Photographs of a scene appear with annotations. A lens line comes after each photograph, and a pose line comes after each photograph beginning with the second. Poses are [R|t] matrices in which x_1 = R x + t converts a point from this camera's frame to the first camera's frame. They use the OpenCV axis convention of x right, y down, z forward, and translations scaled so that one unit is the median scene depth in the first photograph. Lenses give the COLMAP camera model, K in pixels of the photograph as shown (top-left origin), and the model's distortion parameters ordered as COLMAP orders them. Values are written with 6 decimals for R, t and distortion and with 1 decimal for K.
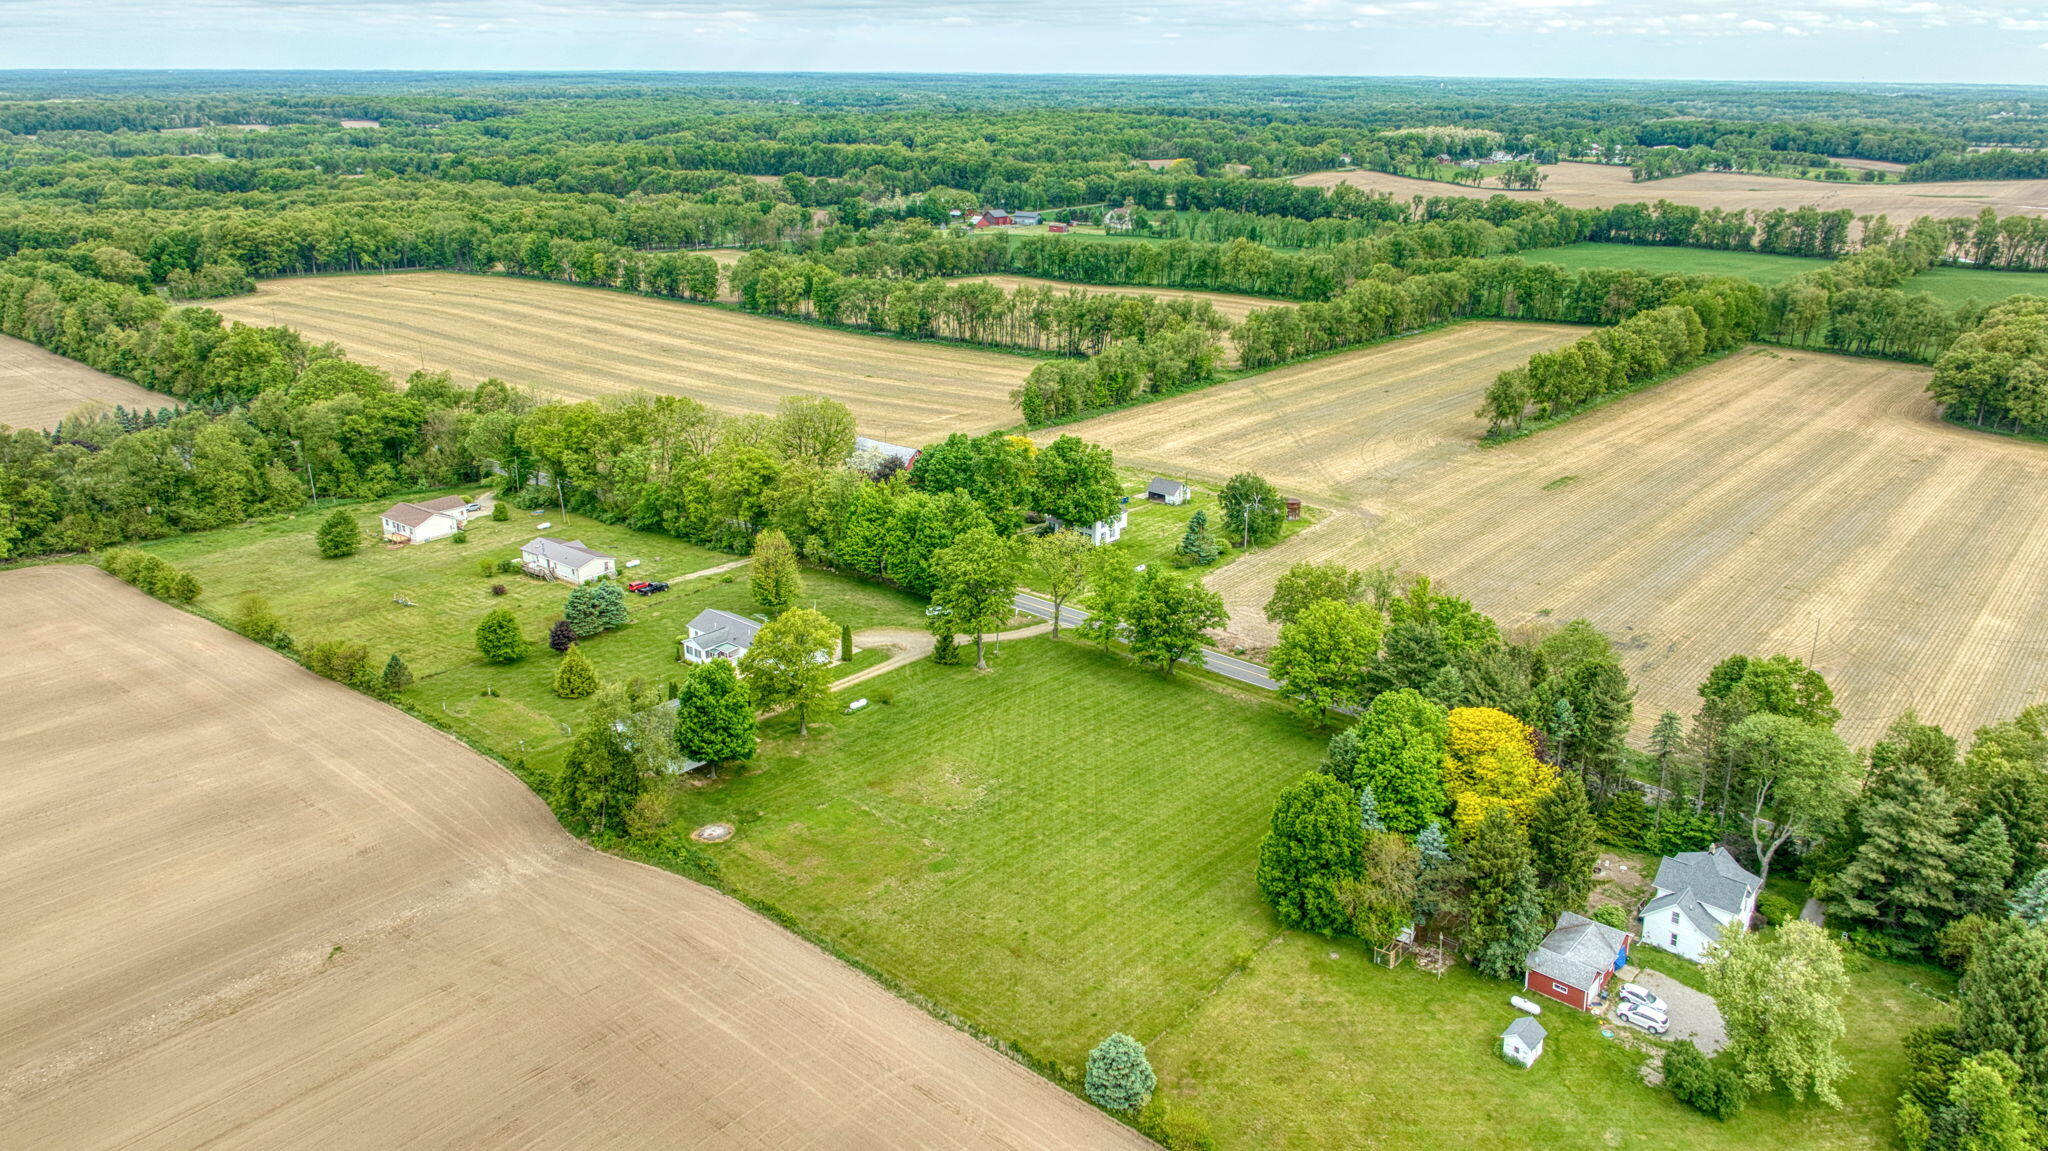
lens RADIAL K [[1474.5, 0, 1024.6], [0, 1474.5, 506.2], [0, 0, 1]] dist [-0.010327, -0.005401]
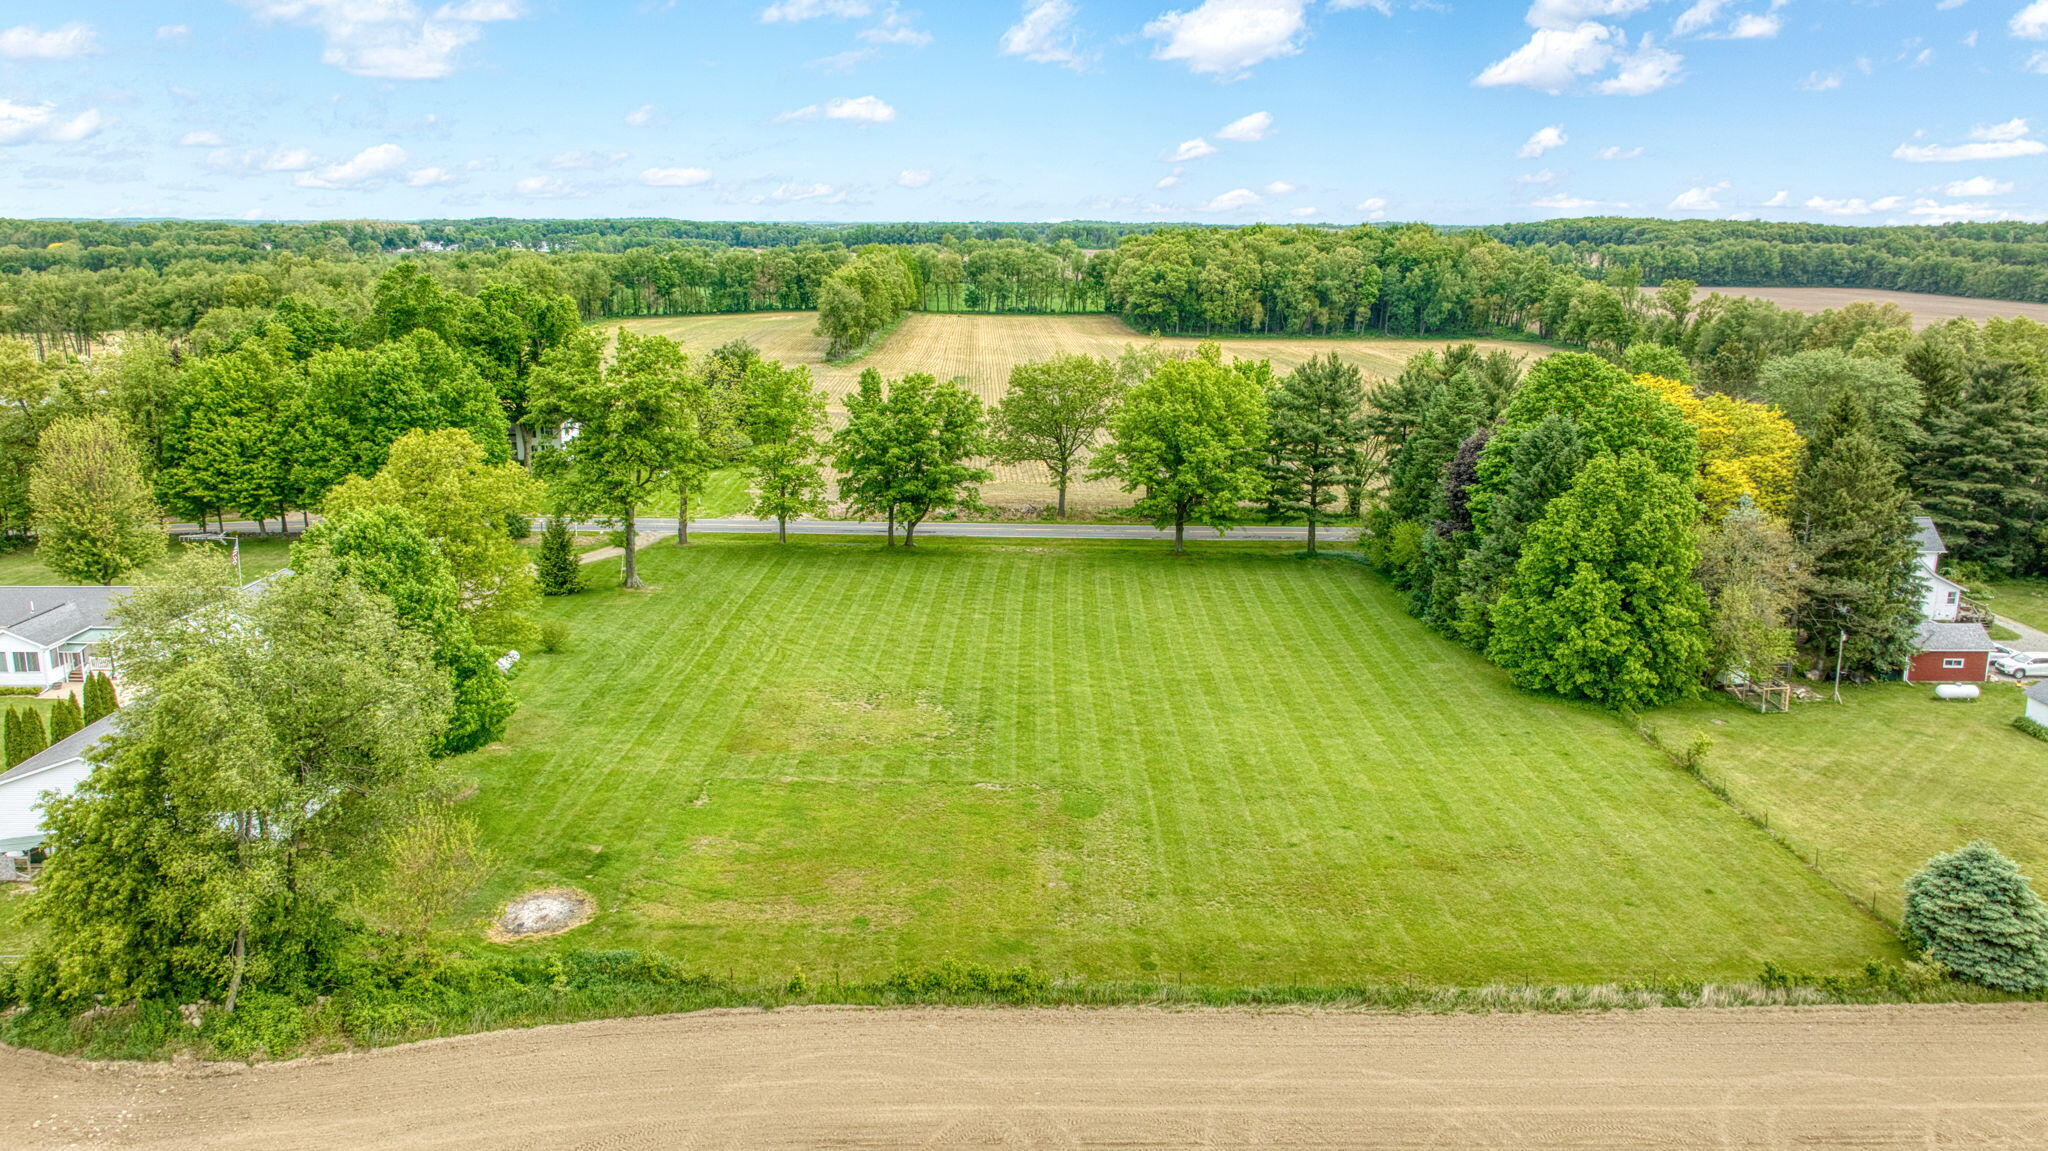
lens RADIAL K [[1443.4, 0, 1024.0], [0, 1443.4, 575.5], [0, 0, 1]] dist [-0.028214, 0.001634]
pose [[0.740955, -0.165060, 0.650954, -0.224405], [0.190949, 0.981097, 0.031423, 0.096268], [-0.643835, 0.101016, 0.758467, 0.410175]]
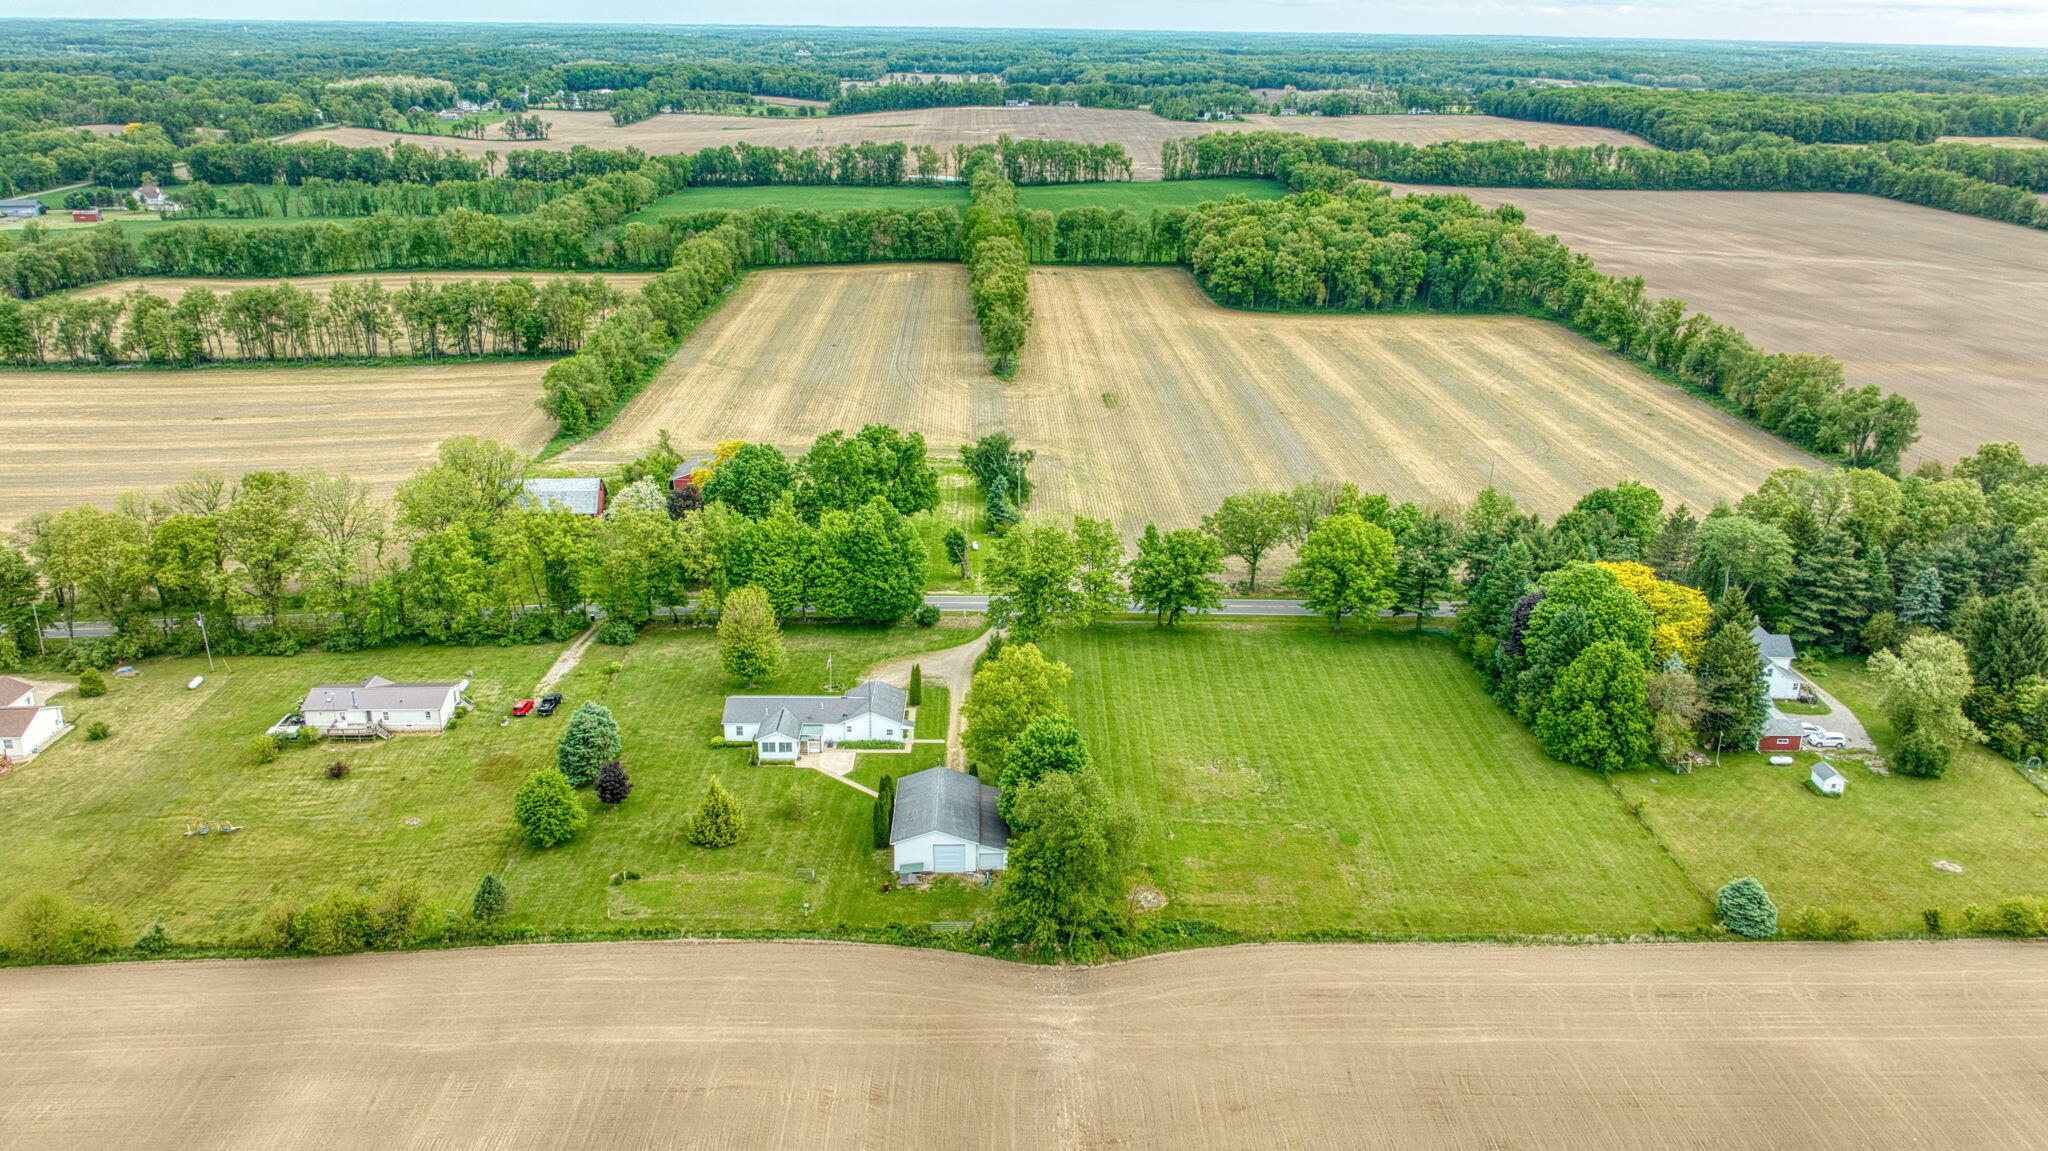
lens RADIAL K [[1474.5, 0, 1024.6], [0, 1474.5, 506.2], [0, 0, 1]] dist [-0.010327, -0.005401]
pose [[0.738730, -0.206392, 0.641624, -0.515866], [0.183655, 0.977579, 0.103008, -0.077844], [-0.648498, 0.041743, 0.760071, 0.229403]]
